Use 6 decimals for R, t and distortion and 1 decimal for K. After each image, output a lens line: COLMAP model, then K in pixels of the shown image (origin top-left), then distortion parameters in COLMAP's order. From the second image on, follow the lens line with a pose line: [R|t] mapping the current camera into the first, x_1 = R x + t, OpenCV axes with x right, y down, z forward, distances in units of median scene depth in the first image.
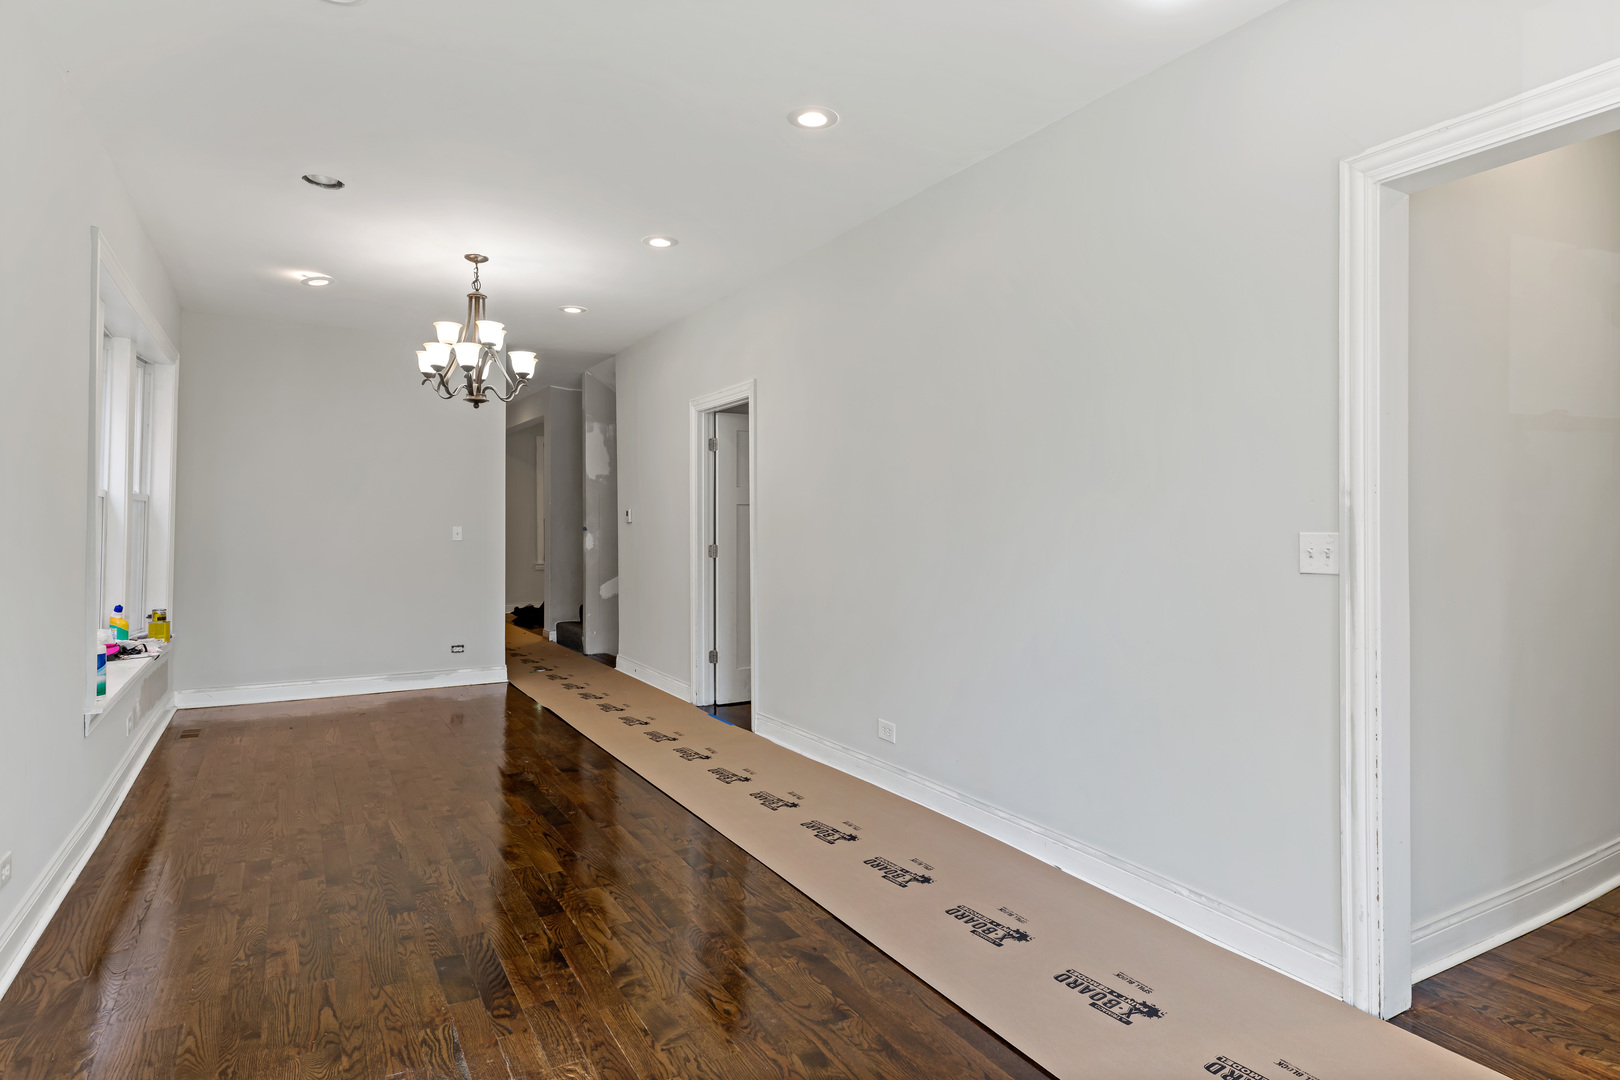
lens RADIAL K [[907.9, 0, 806.1], [0, 907.9, 534.1], [0, 0, 1]] dist [0.000316, -0.000150]
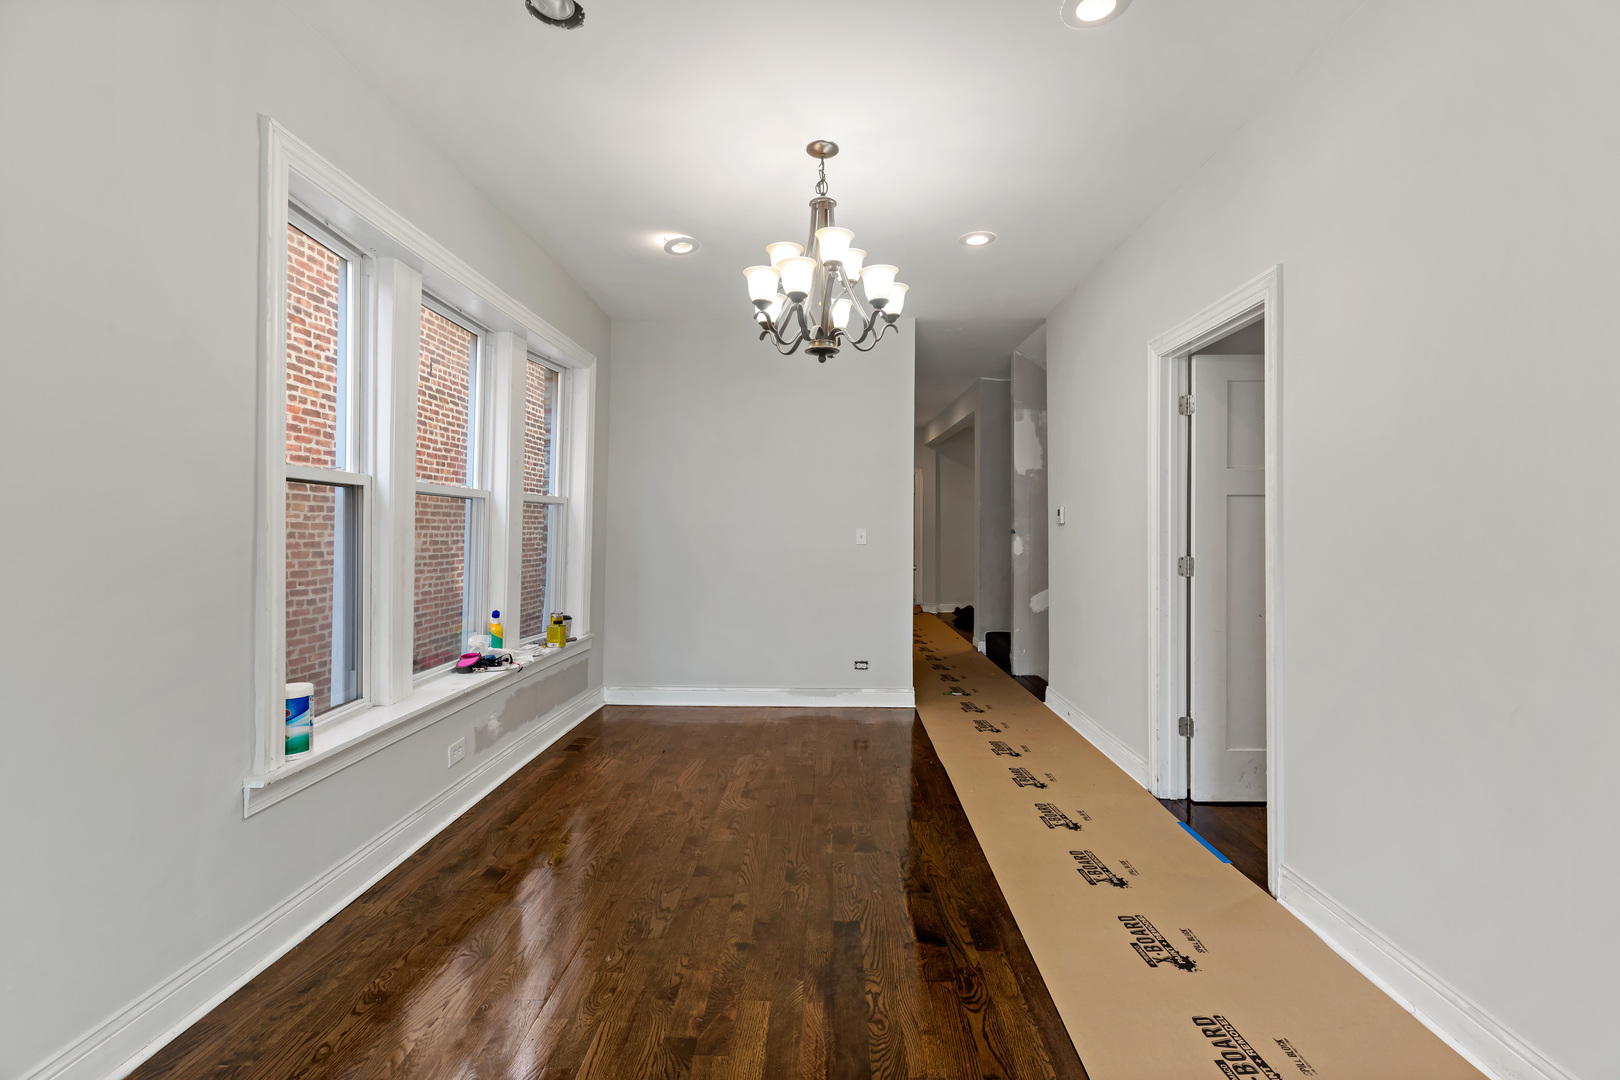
lens RADIAL K [[708.5, 0, 815.6], [0, 708.5, 530.5], [0, 0, 1]] dist [0.001600, 0.000303]
pose [[0.850534, 0.002052, -0.525916, -0.059772], [-0.005391, 0.999974, -0.004818, -0.003137], [0.525893, 0.006933, 0.850523, 0.415662]]
